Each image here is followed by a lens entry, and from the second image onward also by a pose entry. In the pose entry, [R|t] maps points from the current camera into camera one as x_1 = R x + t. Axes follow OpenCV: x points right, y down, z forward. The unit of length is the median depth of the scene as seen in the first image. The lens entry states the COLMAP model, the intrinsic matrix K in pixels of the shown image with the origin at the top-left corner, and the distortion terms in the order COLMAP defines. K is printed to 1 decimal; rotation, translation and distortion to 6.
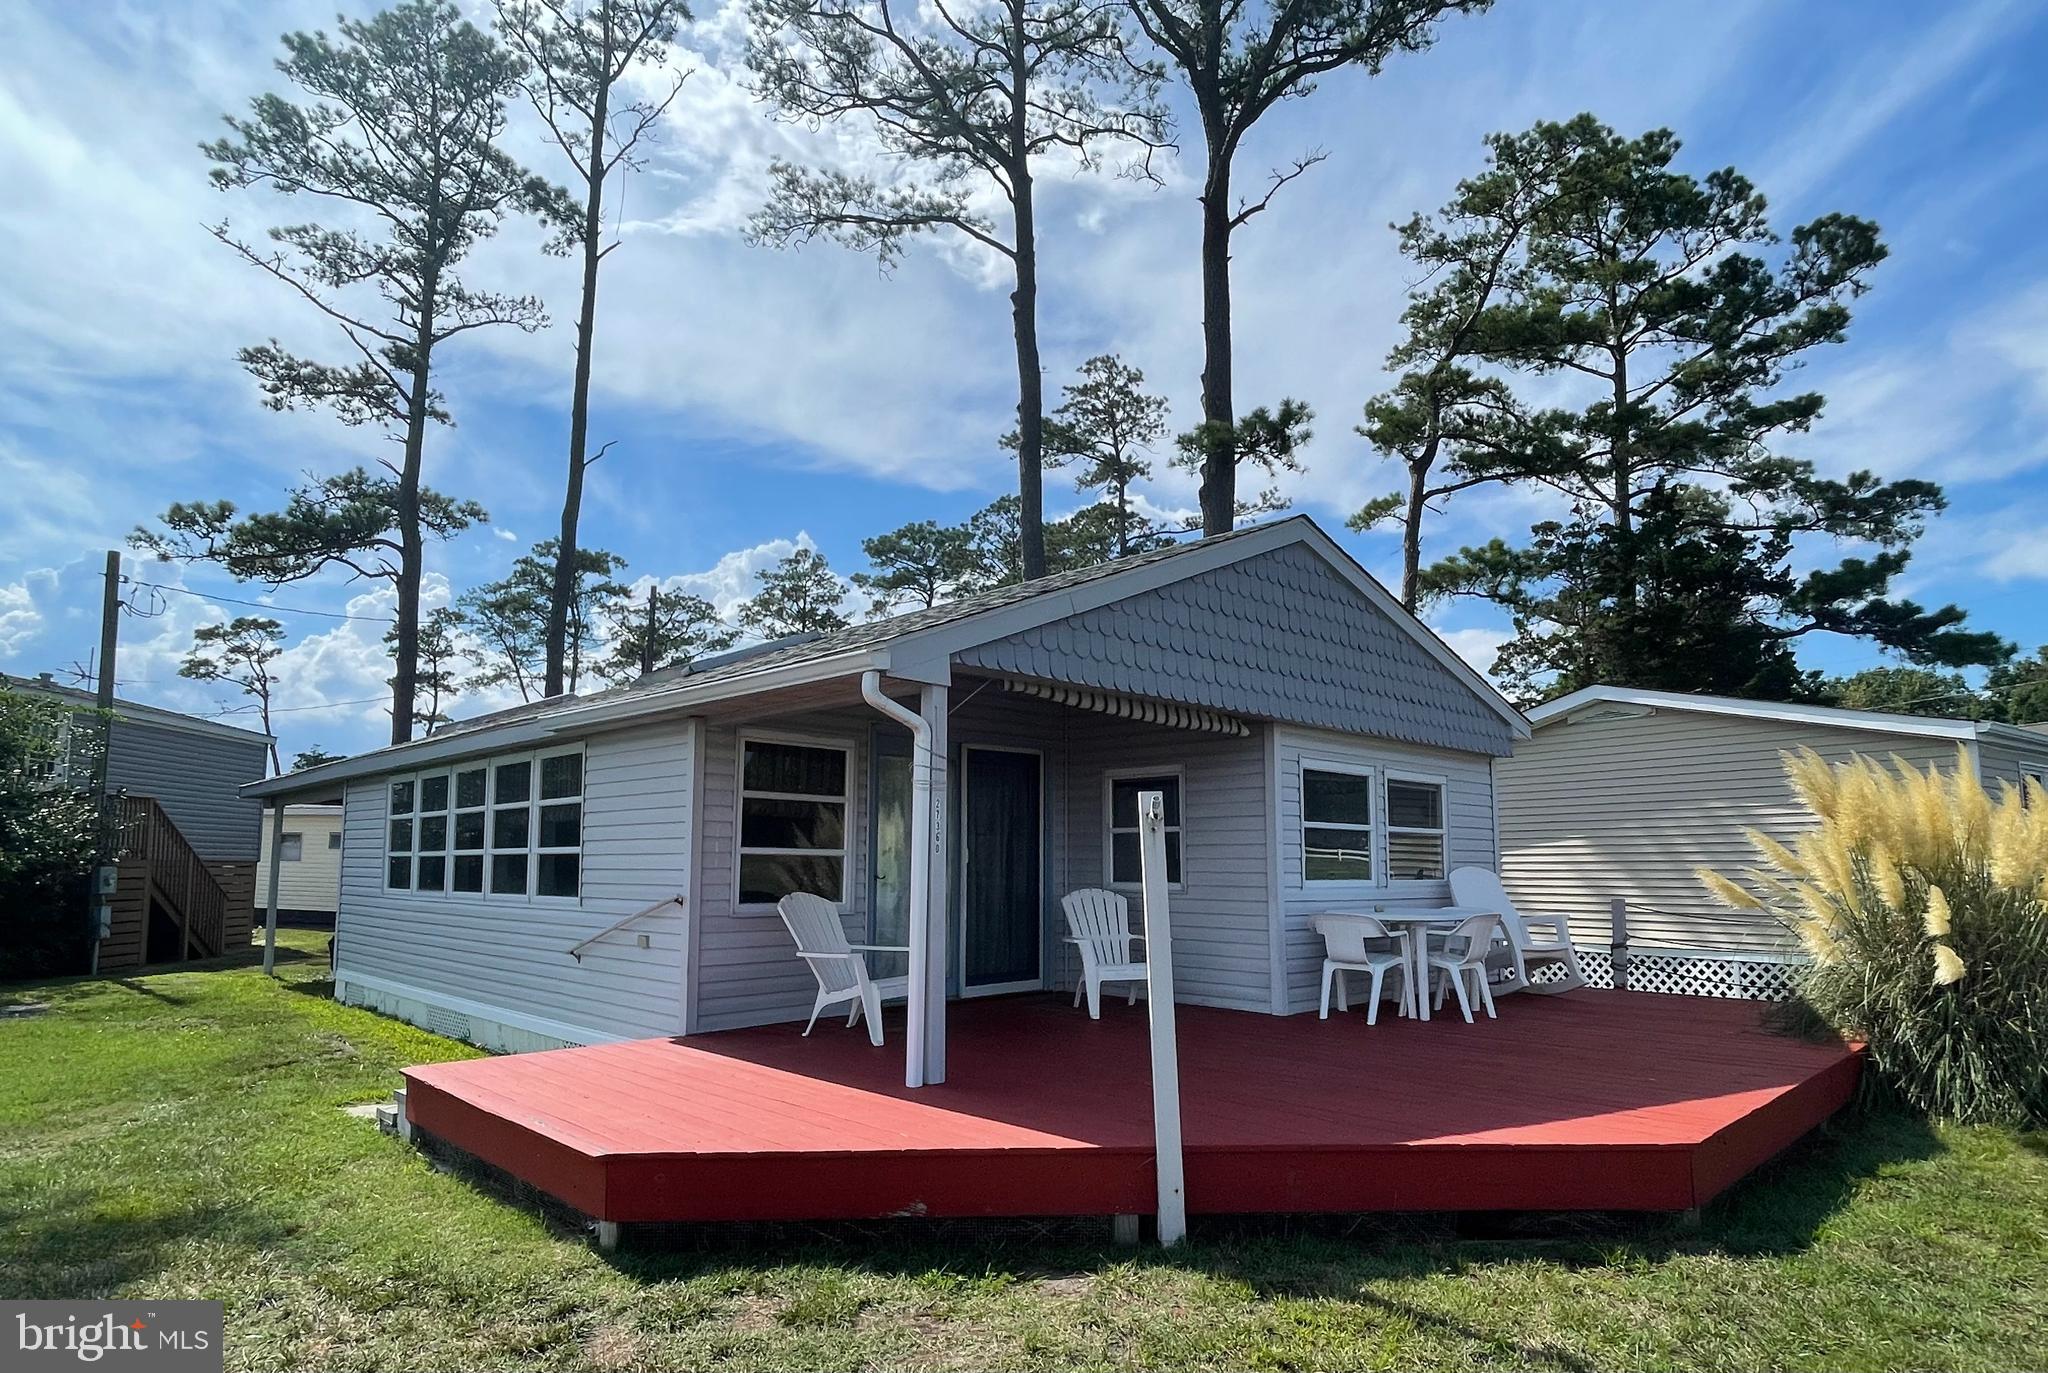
lens RADIAL K [[1132.4, 0, 1020.1], [0, 1132.4, 764.7], [0, 0, 1]] dist [-0.002559, -0.002191]
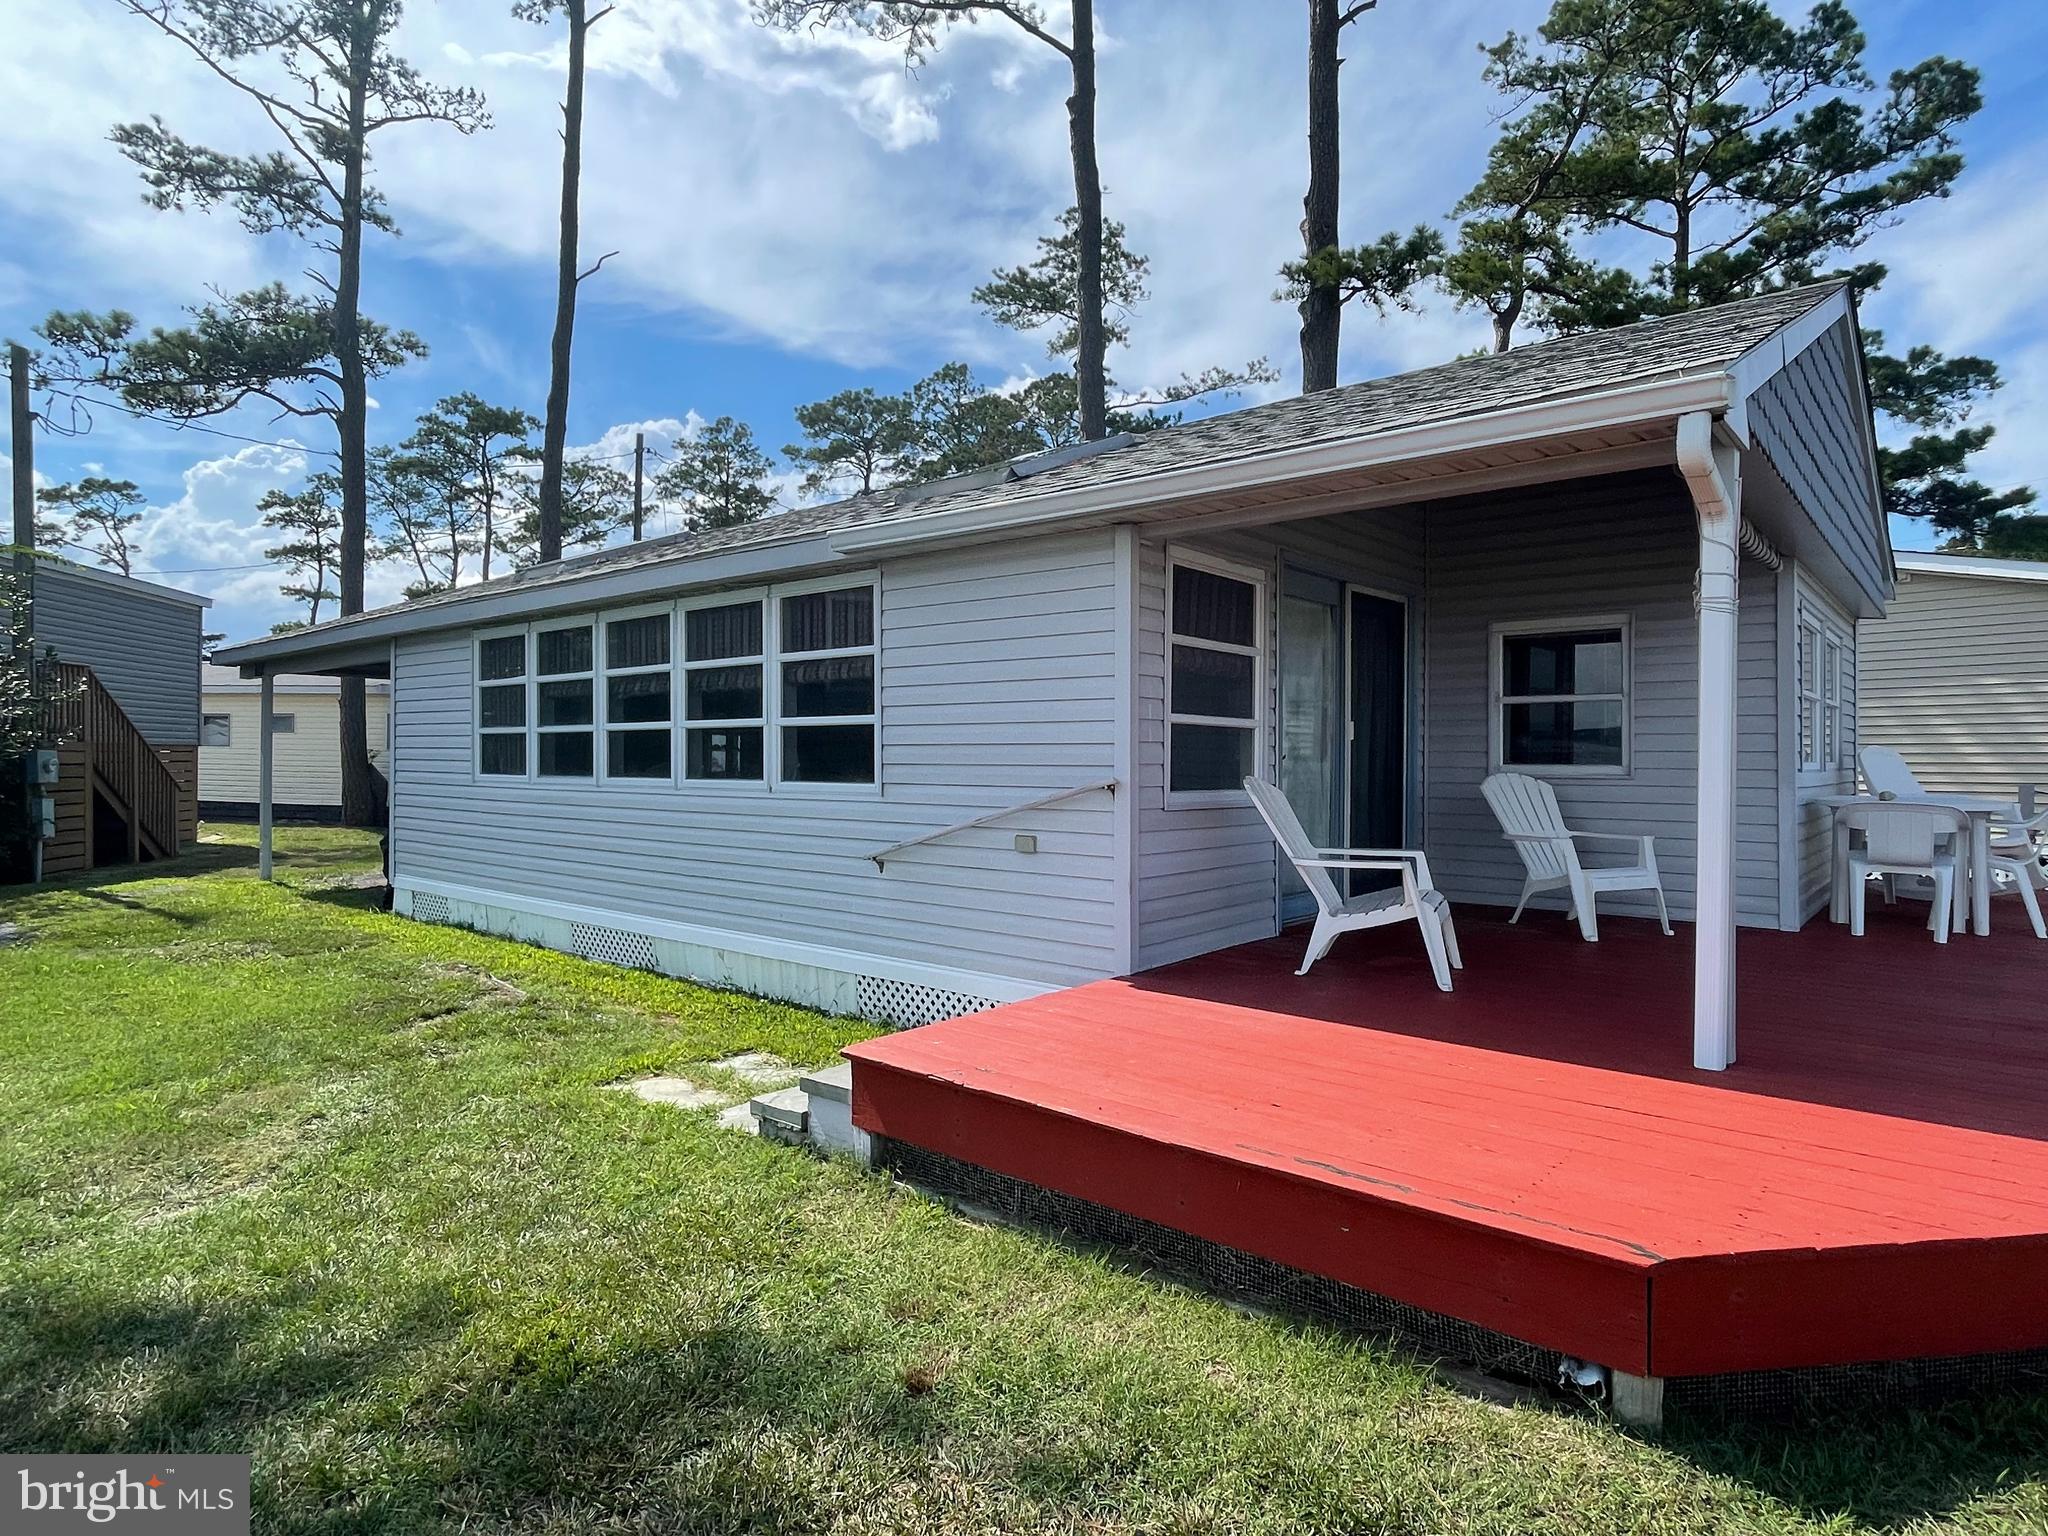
lens RADIAL K [[1131.4, 0, 1020.4], [0, 1131.4, 761.5], [0, 0, 1]] dist [-0.020490, 0.017628]
pose [[0.995694, 0.000030, 0.092698, -0.117838], [-0.008757, 0.995559, 0.093731, 0.010940], [-0.092284, -0.094140, 0.991273, 0.087845]]
